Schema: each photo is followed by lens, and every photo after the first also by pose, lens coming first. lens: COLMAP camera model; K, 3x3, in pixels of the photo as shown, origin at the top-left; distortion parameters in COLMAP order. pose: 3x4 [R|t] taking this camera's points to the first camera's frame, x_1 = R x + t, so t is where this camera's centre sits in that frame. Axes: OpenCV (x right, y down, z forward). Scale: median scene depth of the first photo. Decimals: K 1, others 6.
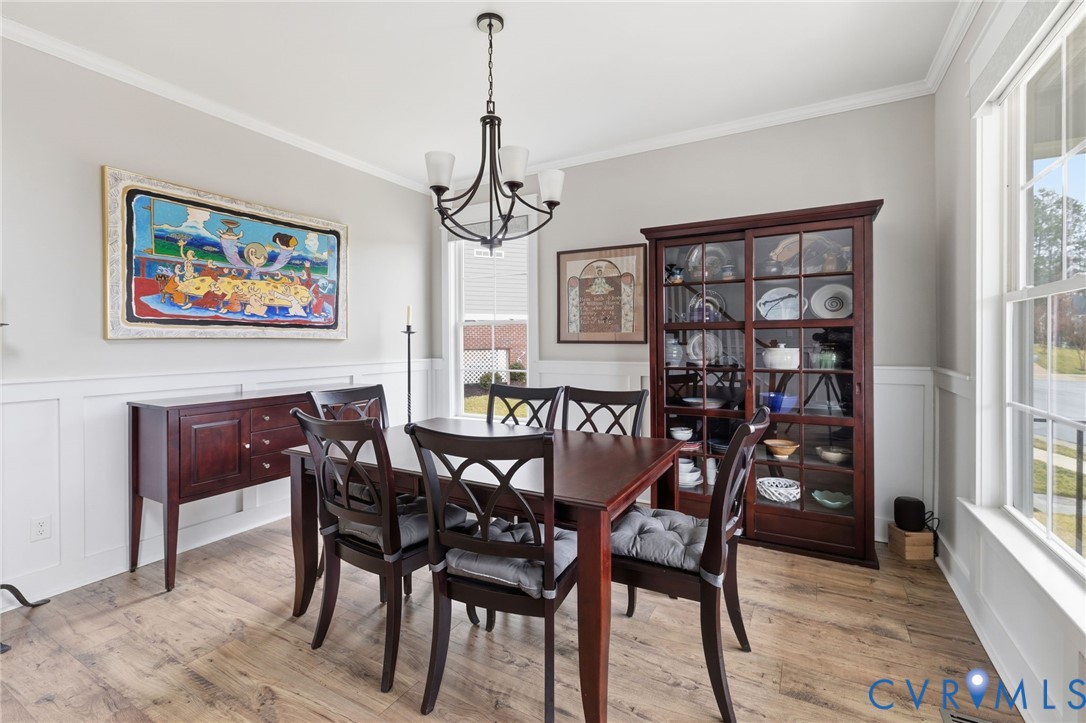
lens RADIAL K [[485.0, 0, 537.9], [0, 485.0, 345.4], [0, 0, 1]] dist [0.001409, 0.000425]
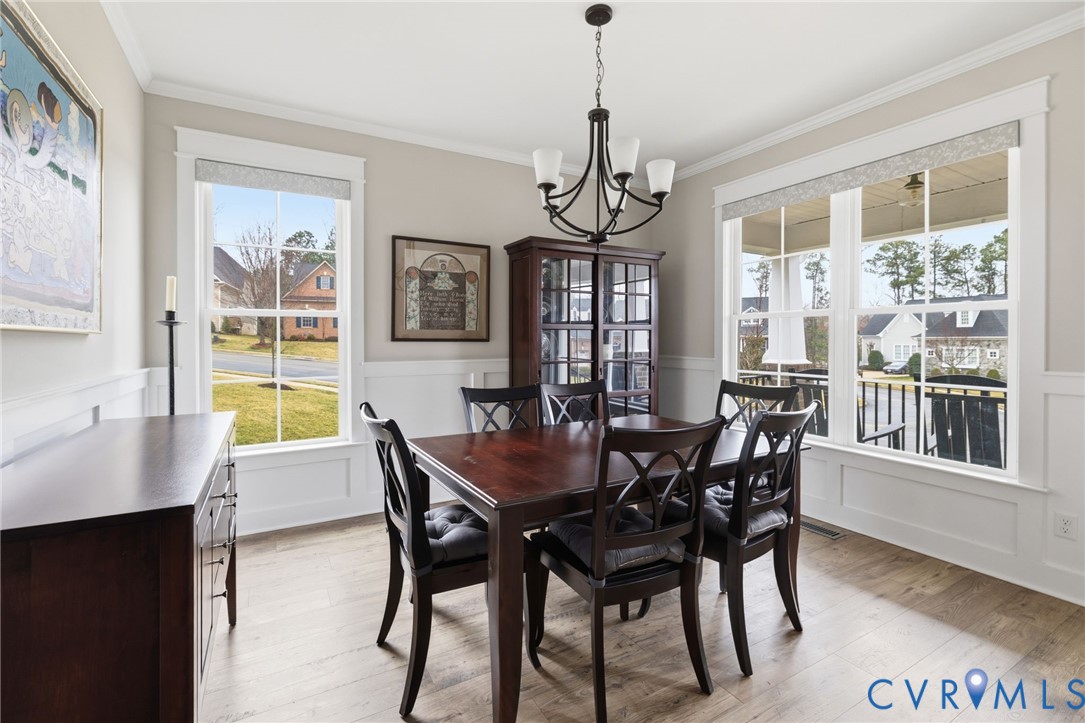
lens RADIAL K [[484.5, 0, 537.4], [0, 484.5, 345.5], [0, 0, 1]] dist [0.001409, 0.000425]
pose [[0.514193, -0.007812, 0.857639, -0.598884], [0.005925, 0.999967, 0.005556, -0.000711], [-0.857654, 0.002225, 0.514222, 0.359156]]
